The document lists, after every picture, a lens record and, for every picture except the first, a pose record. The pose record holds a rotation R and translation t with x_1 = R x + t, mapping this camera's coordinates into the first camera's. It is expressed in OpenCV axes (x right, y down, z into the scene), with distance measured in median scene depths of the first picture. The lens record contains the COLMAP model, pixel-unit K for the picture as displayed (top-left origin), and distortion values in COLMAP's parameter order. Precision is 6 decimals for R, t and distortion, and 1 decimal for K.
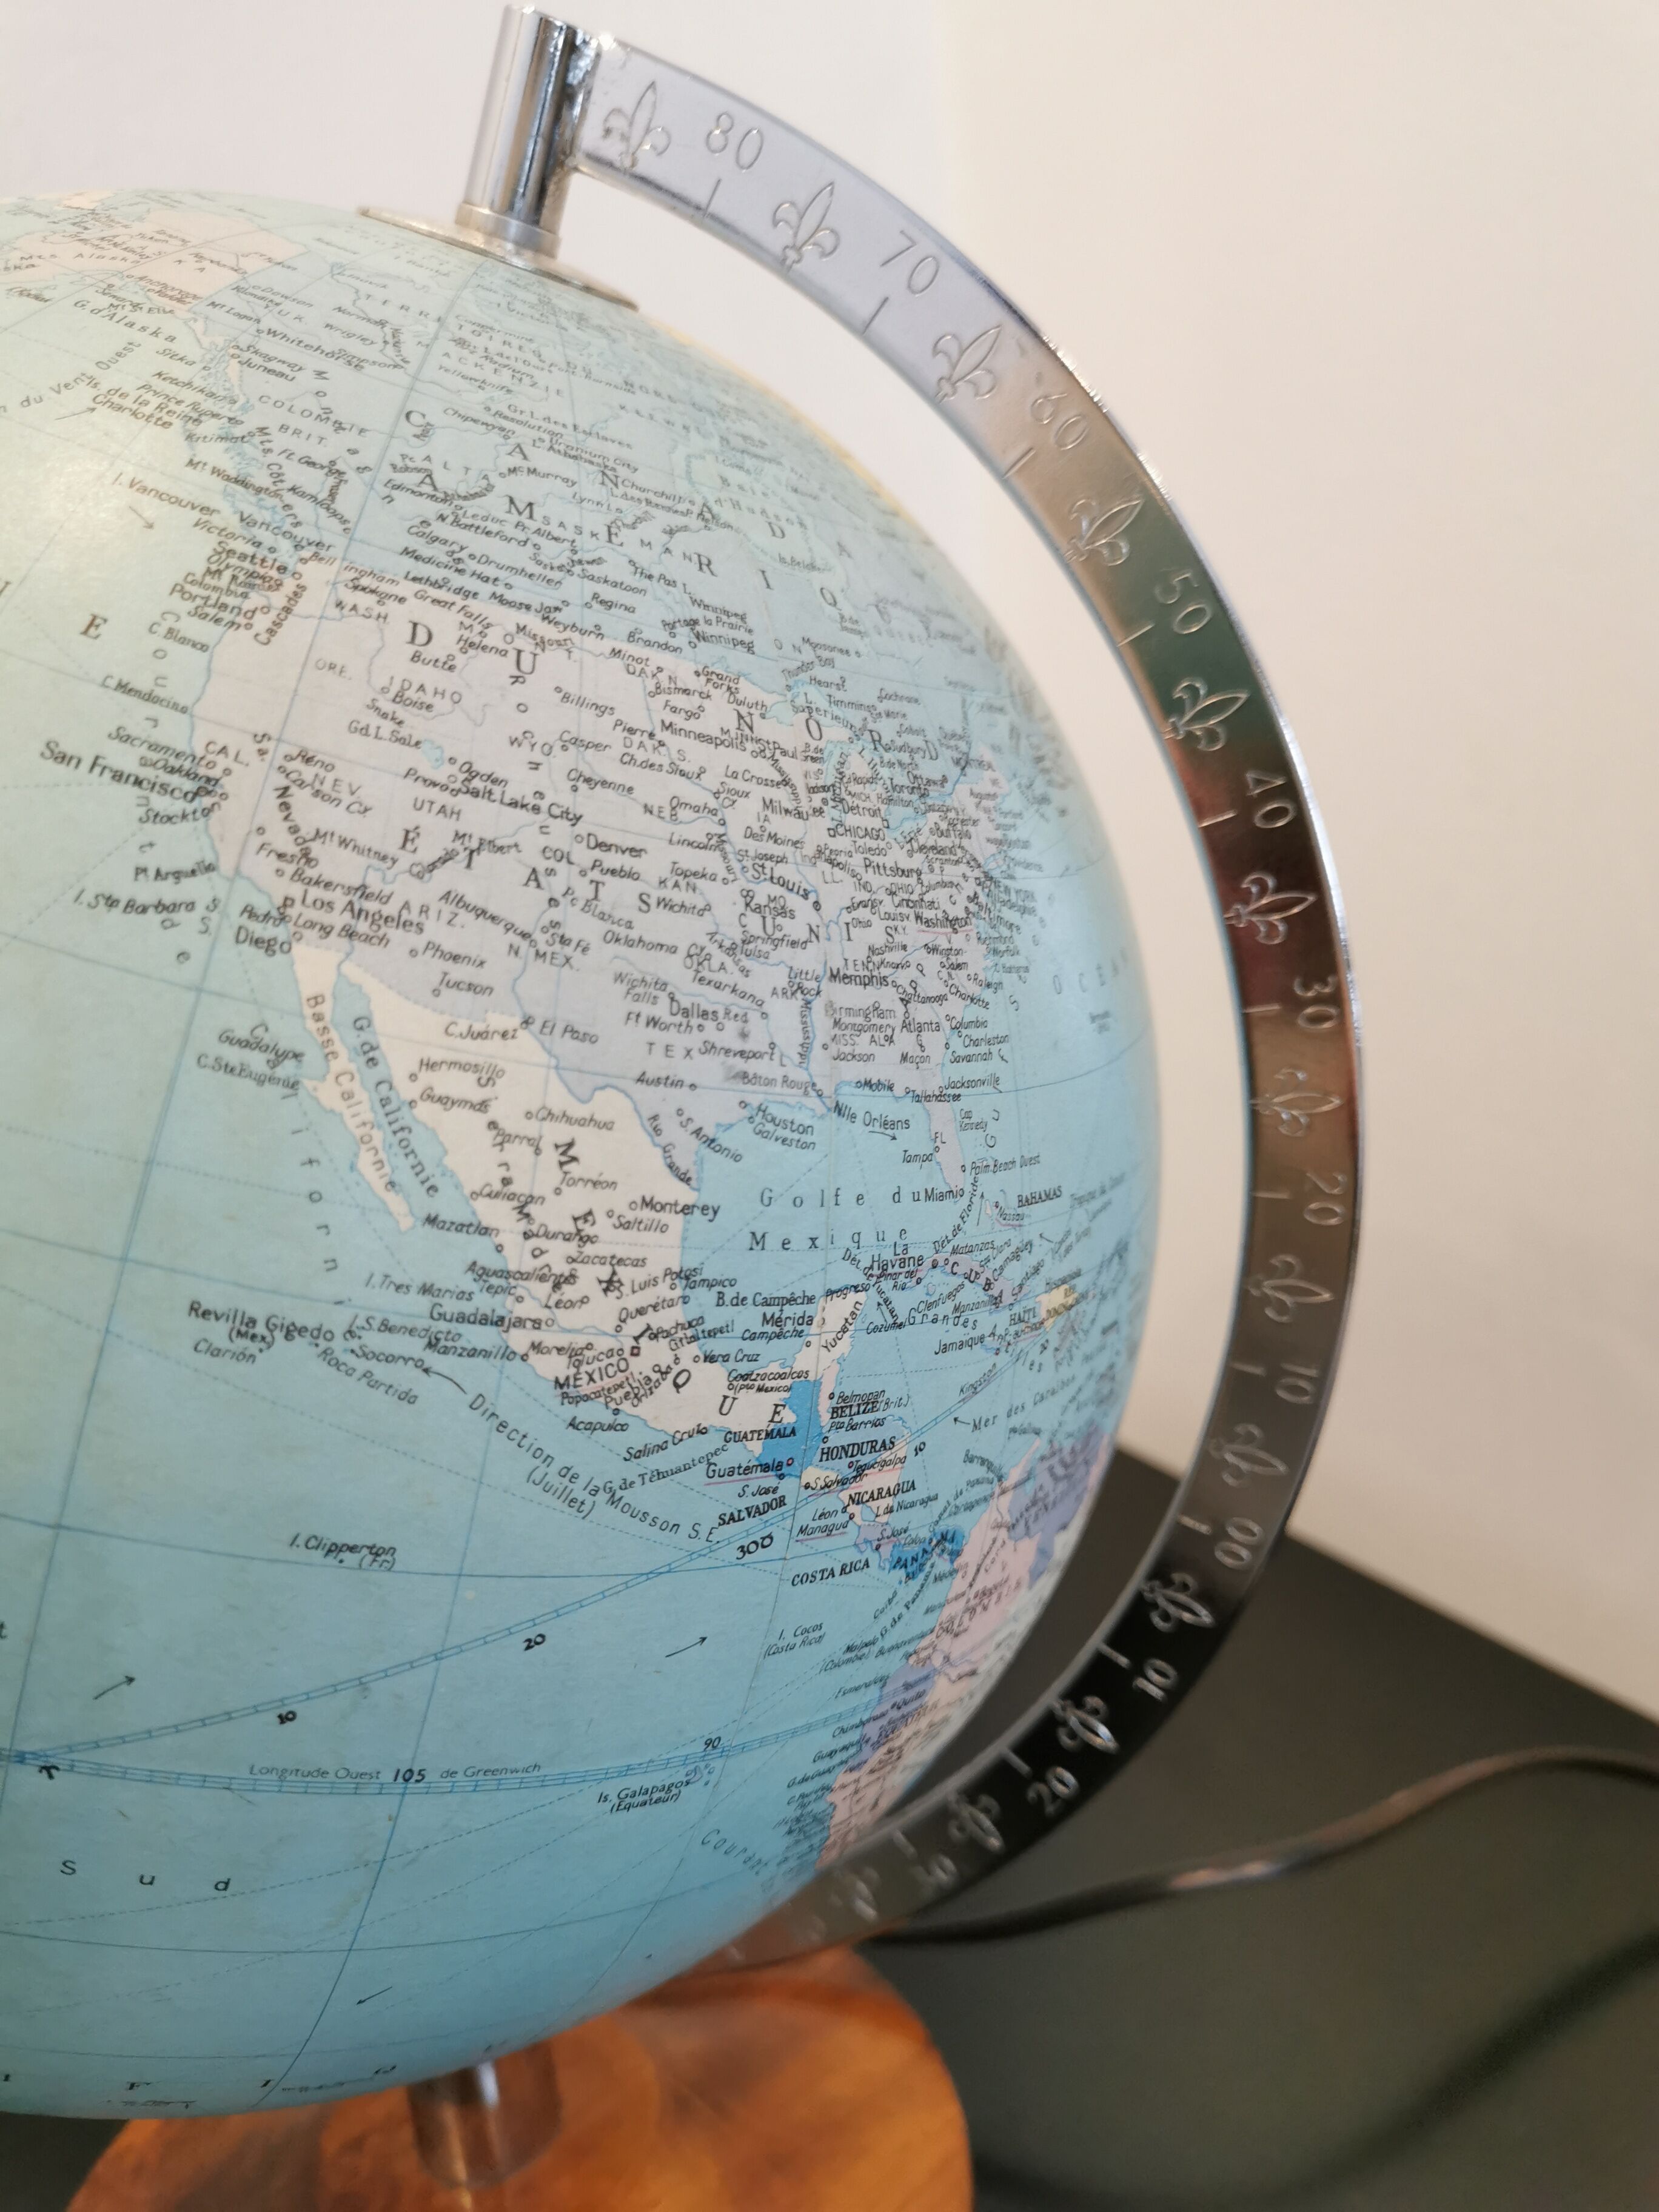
lens RADIAL K [[1731.2, 0, 829.5], [0, 1731.2, 1106.0], [0, 0, 1]] dist [0.018946, -0.003796]
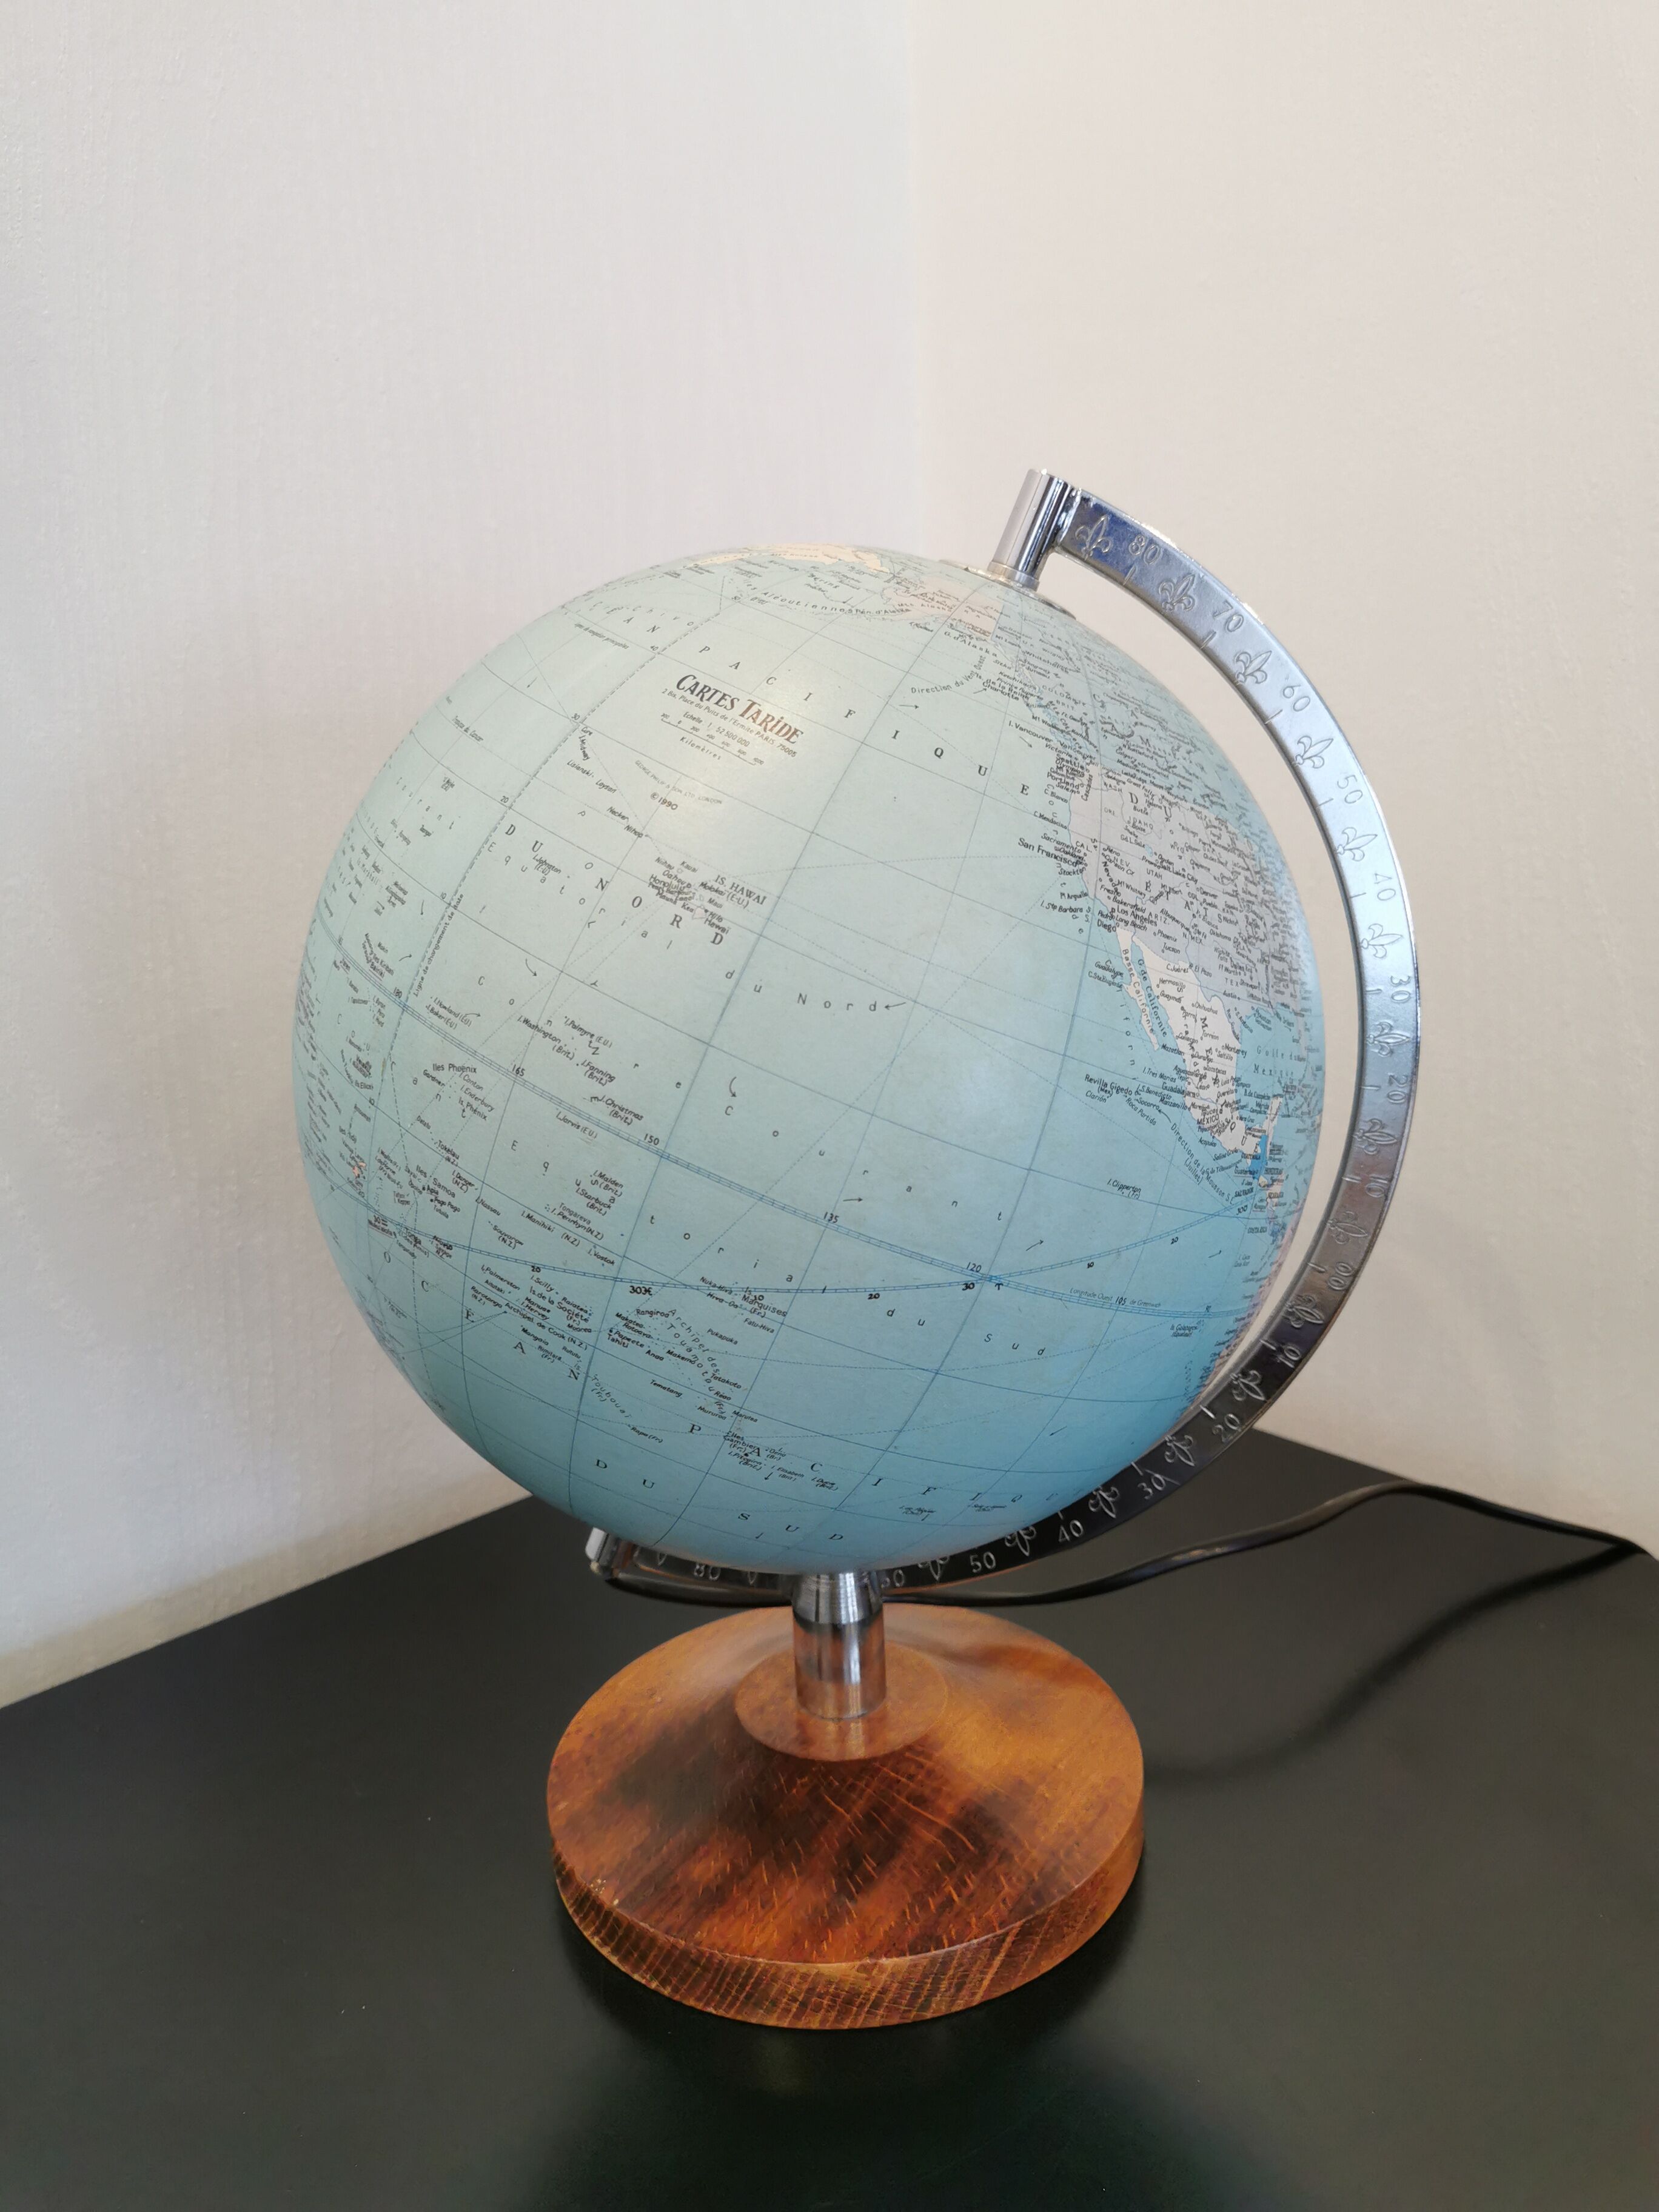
lens RADIAL K [[1731.2, 0, 829.5], [0, 1731.2, 1106.0], [0, 0, 1]] dist [0.018946, -0.003796]
pose [[0.974736, 0.017730, 0.222656, -1.148944], [-0.007085, 0.998797, -0.048521, 0.253540], [-0.223248, 0.045718, 0.973689, -1.144593]]
